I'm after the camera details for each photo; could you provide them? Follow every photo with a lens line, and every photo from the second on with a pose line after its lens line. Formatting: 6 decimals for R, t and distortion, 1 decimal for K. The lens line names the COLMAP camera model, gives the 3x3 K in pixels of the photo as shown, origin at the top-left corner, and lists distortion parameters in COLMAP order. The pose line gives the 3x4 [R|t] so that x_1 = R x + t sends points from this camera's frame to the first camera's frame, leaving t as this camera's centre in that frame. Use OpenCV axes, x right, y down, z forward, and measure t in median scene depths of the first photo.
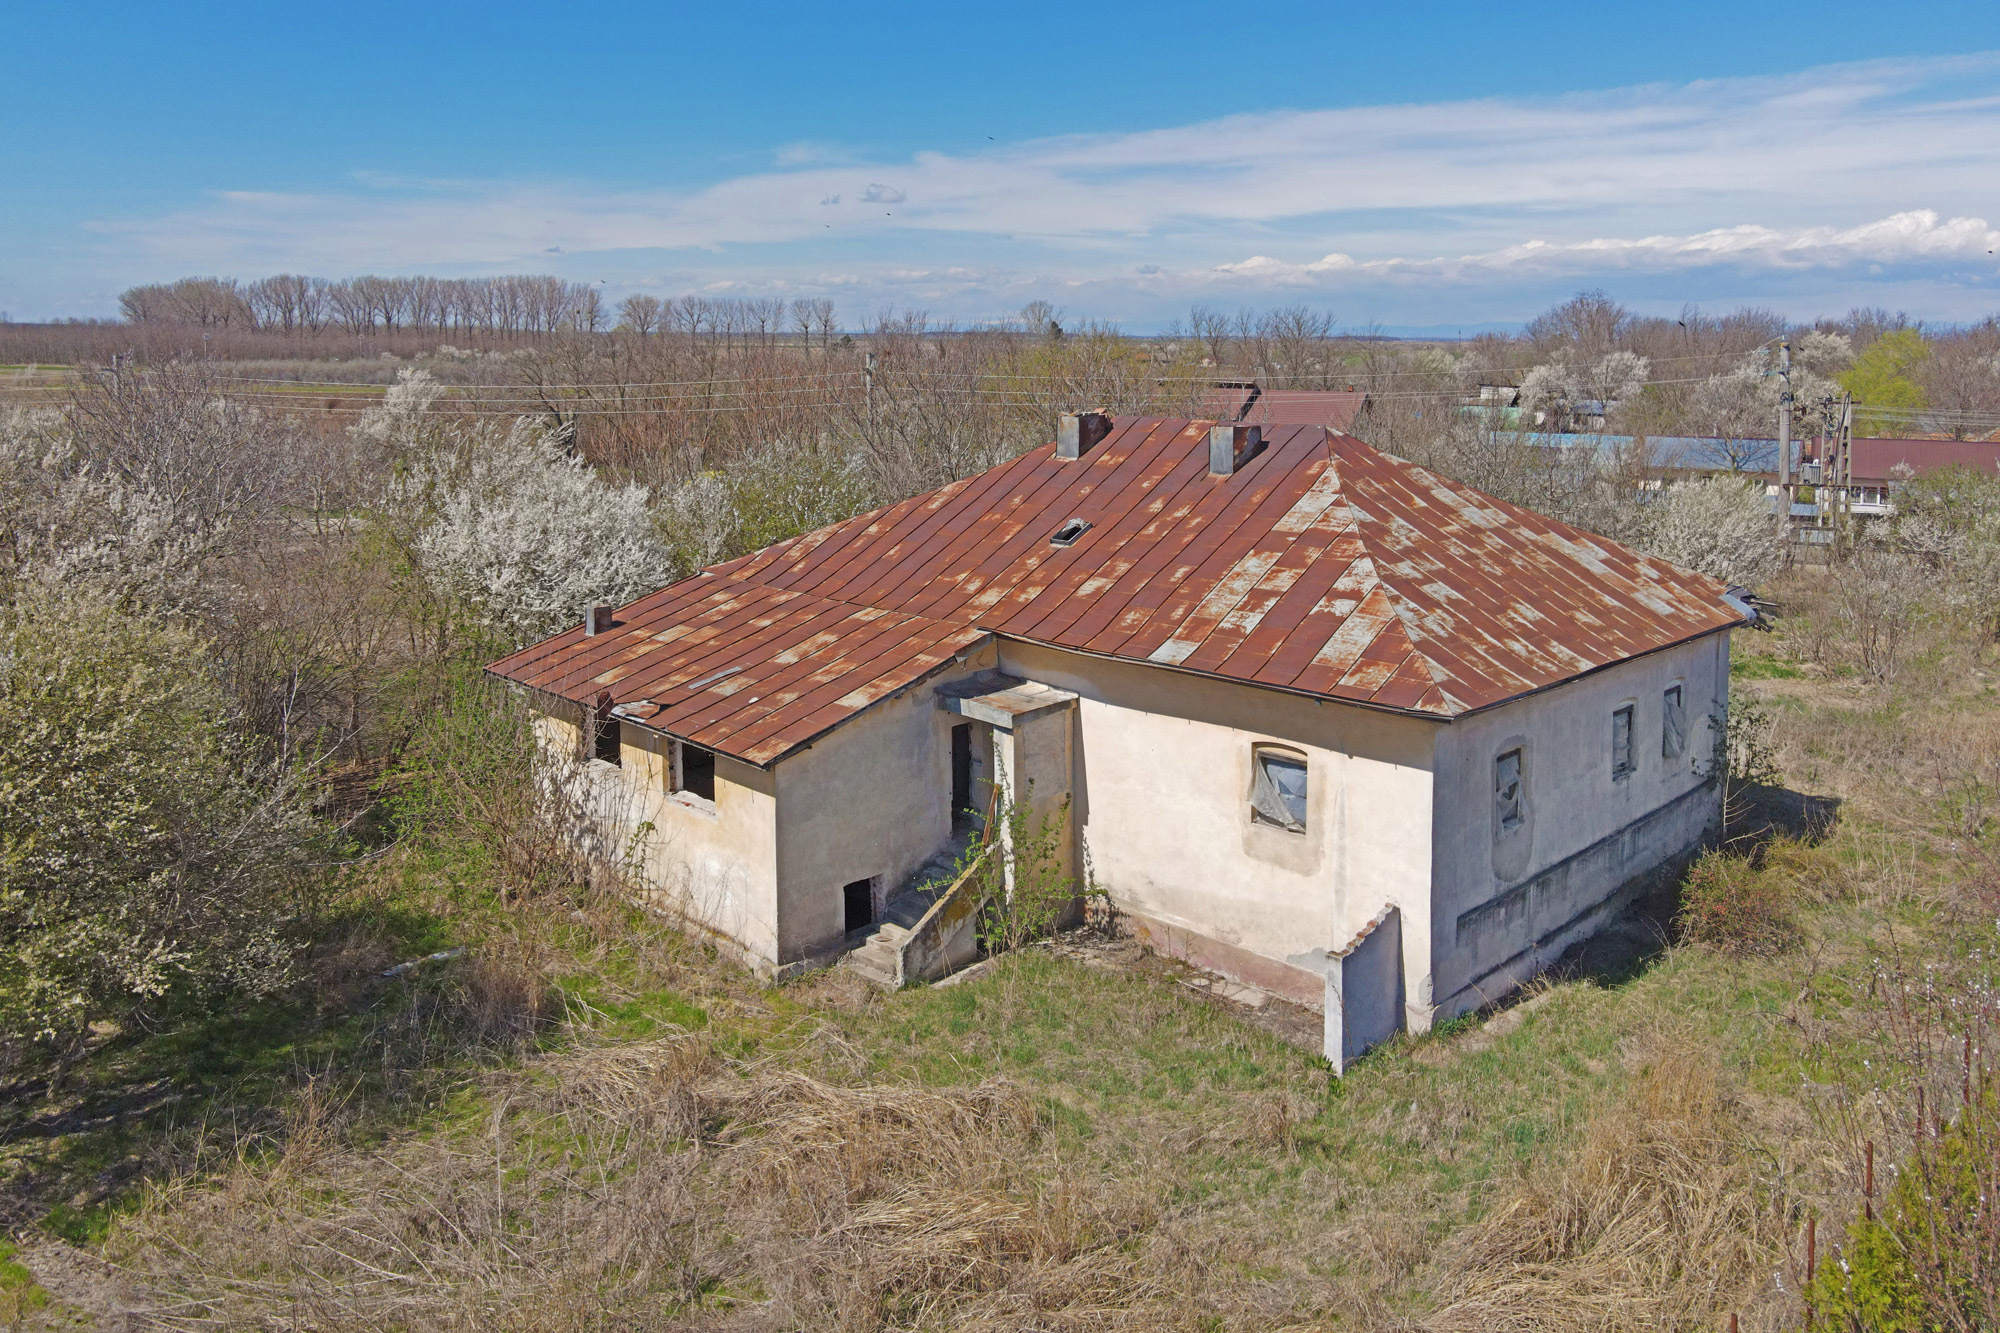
lens RADIAL K [[1588.4, 0, 999.8], [0, 1588.4, 639.1], [0, 0, 1]] dist [0.011089, 0.052749]
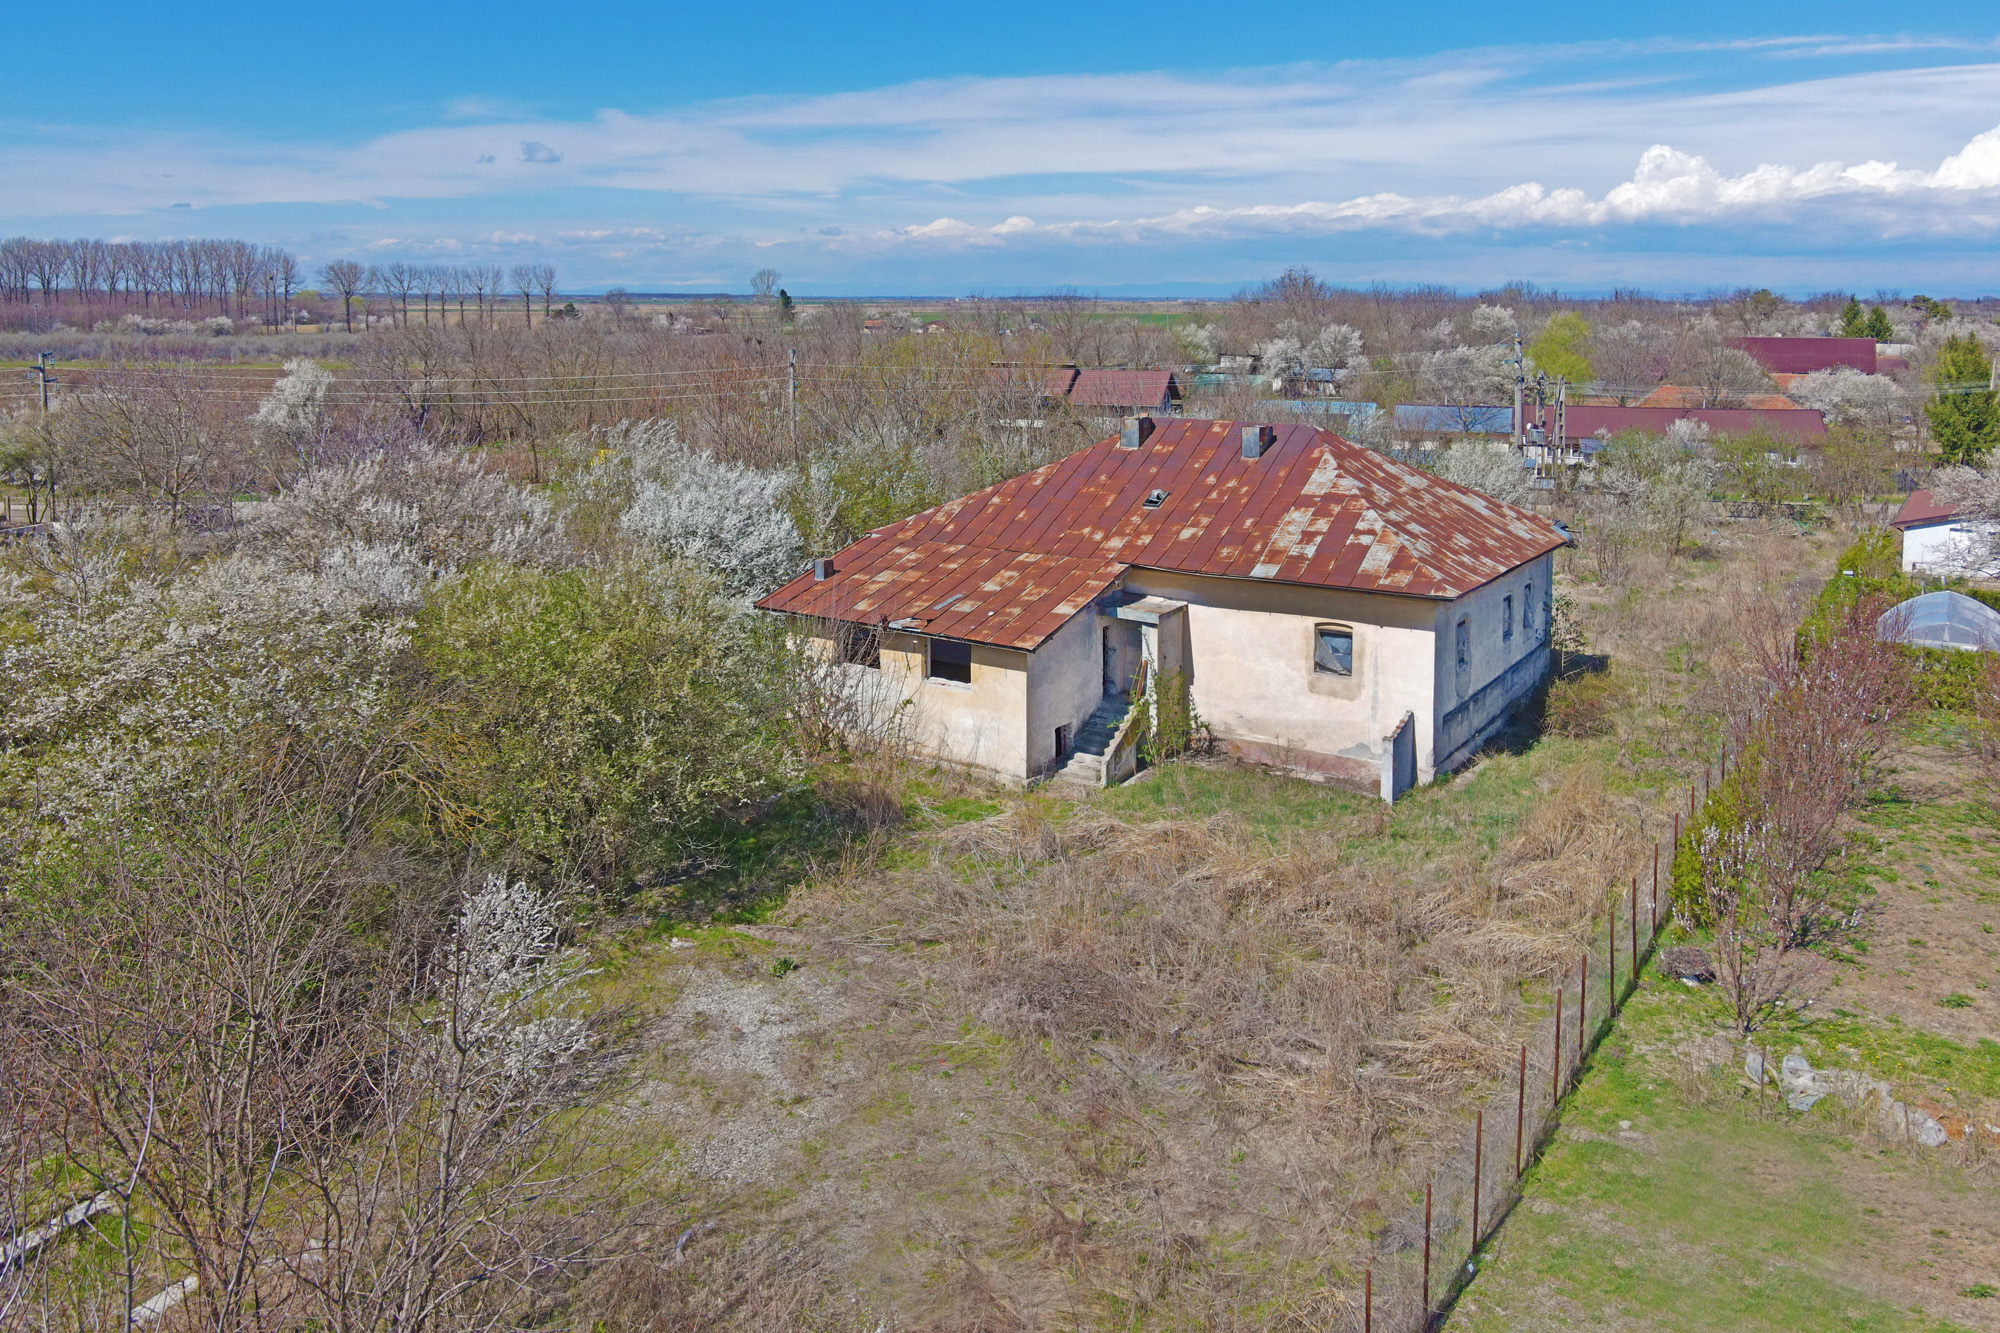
lens RADIAL K [[1627.8, 0, 941.9], [0, 1627.8, 666.1], [0, 0, 1]] dist [-0.001132, 0.087863]
pose [[0.982942, -0.047569, 0.177655, -0.481211], [0.040201, 0.998185, 0.044848, 0.016128], [-0.179466, -0.036941, 0.983070, -0.548437]]
